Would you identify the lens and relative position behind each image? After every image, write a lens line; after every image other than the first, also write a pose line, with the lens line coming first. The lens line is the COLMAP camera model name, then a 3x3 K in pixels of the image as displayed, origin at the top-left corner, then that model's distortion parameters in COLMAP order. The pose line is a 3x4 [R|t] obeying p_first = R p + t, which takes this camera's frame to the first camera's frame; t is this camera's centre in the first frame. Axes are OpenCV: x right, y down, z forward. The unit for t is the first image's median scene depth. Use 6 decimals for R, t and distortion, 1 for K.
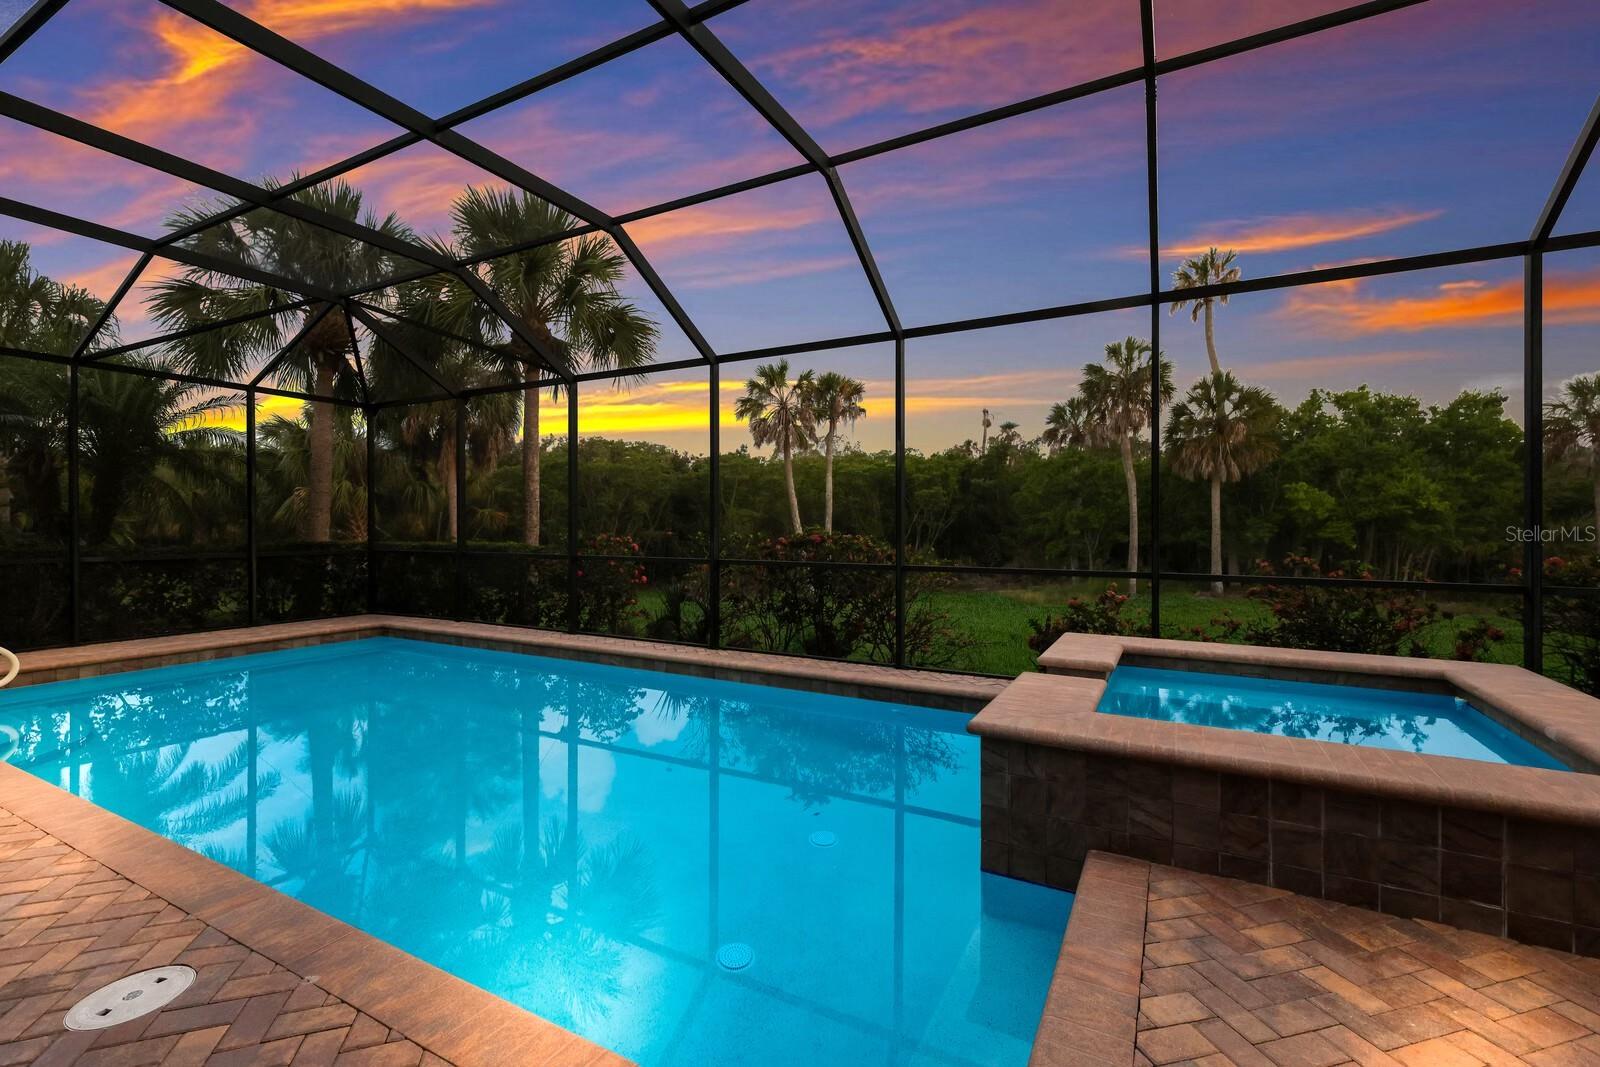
lens RADIAL K [[683.2, 0, 799.8], [0, 683.2, 525.7], [0, 0, 1]] dist [0.003800, -0.000707]
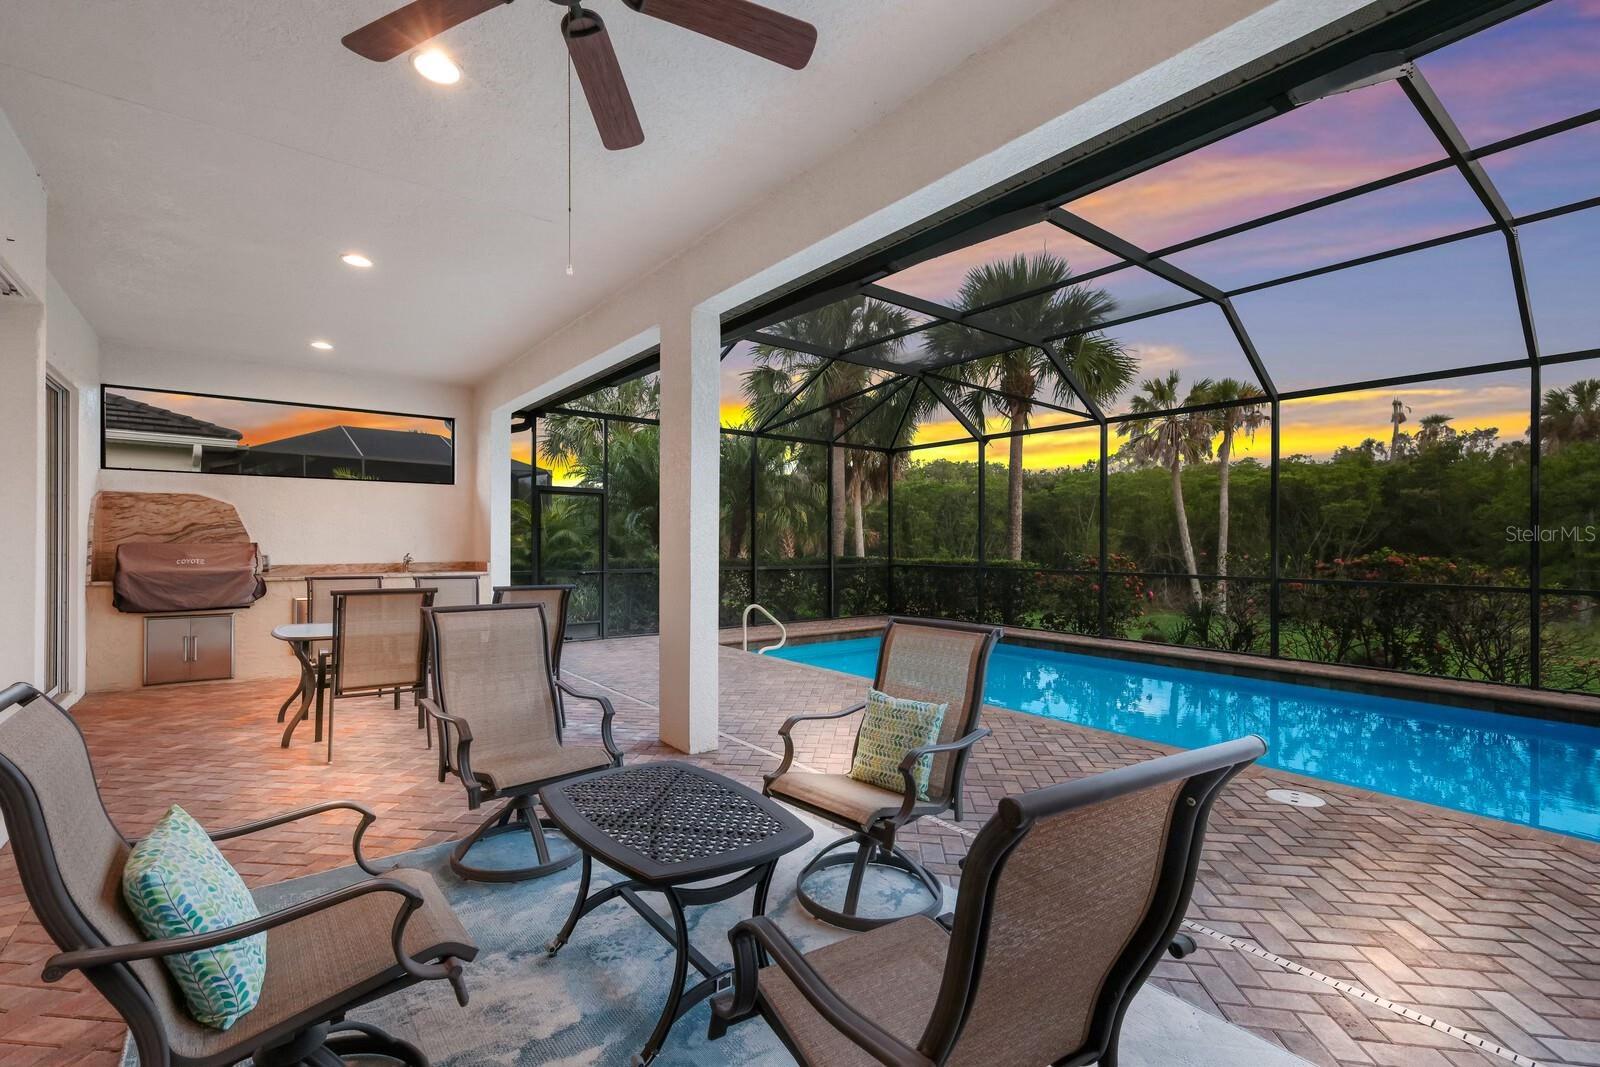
lens RADIAL K [[683.2, 0, 809.5], [0, 683.2, 535.9], [0, 0, 1]] dist [0.003800, -0.000707]
pose [[0.910571, -0.001094, -0.413352, -0.086365], [-0.003307, 0.999945, -0.009932, -0.001137], [0.413341, 0.010410, 0.910517, -0.078982]]
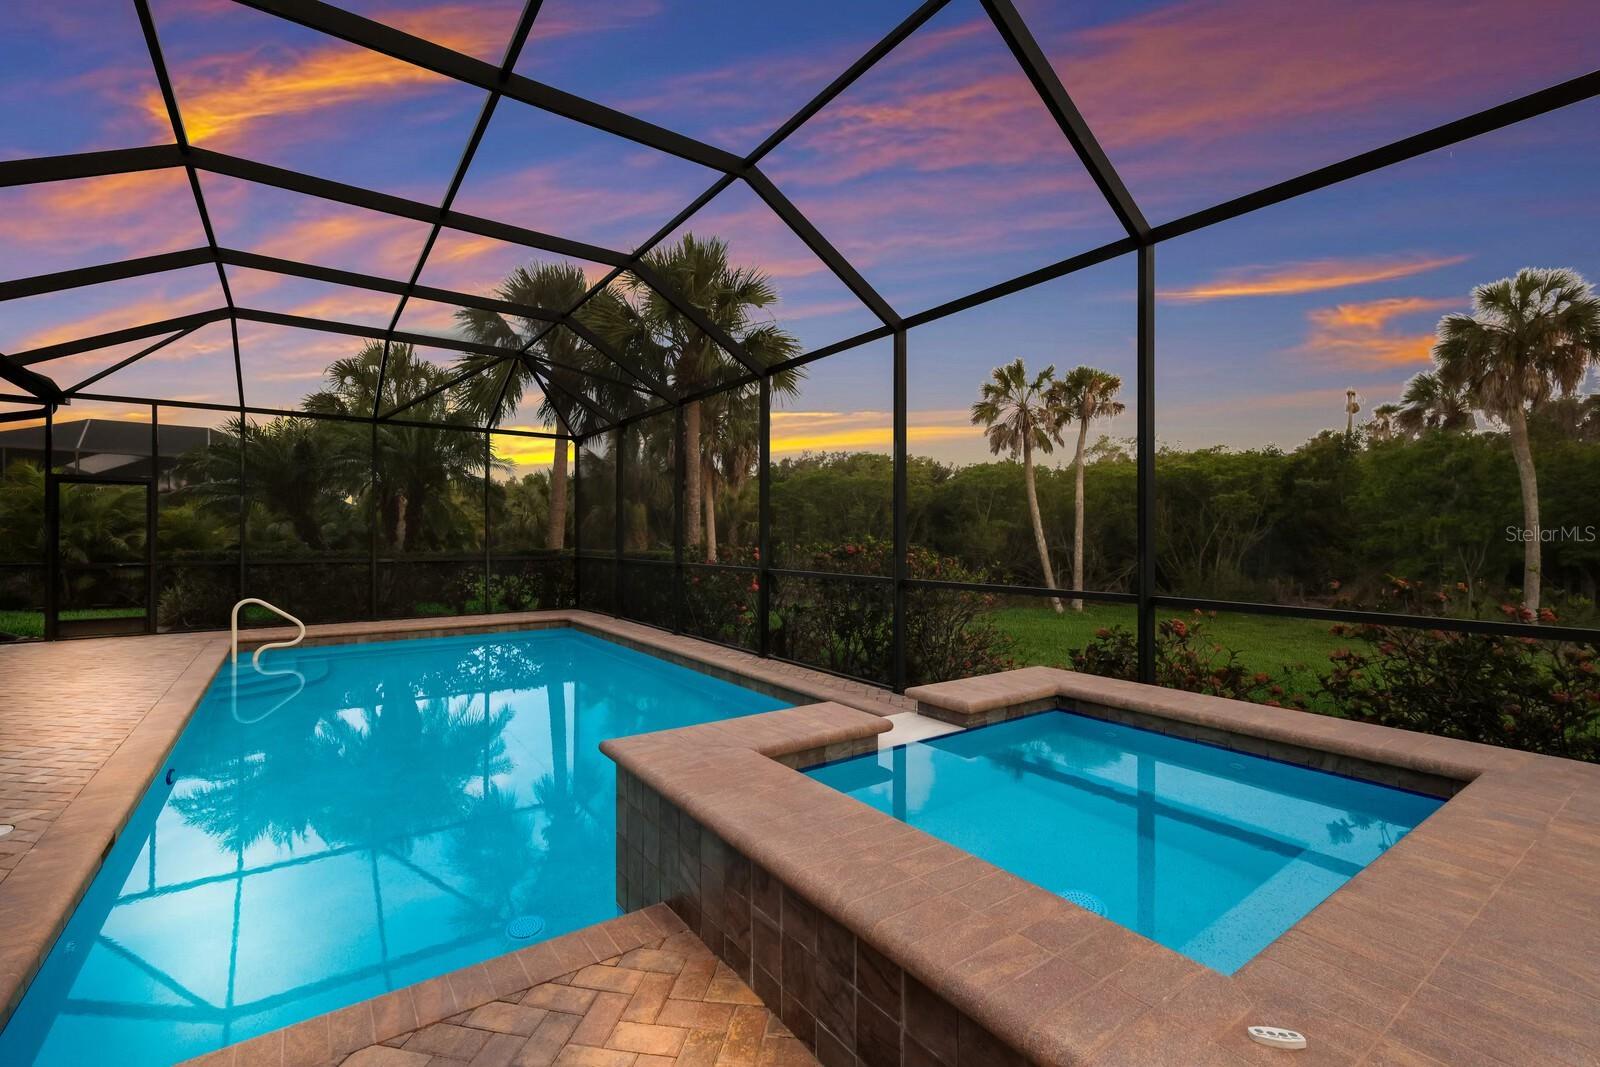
lens RADIAL K [[683.2, 0, 794.8], [0, 683.2, 536.3], [0, 0, 1]] dist [0.003800, -0.000707]
pose [[0.905008, 0.000410, -0.425393, 0.087047], [-0.001111, 0.999998, -0.001401, 0.000534], [0.425392, 0.001741, 0.905007, 0.025282]]
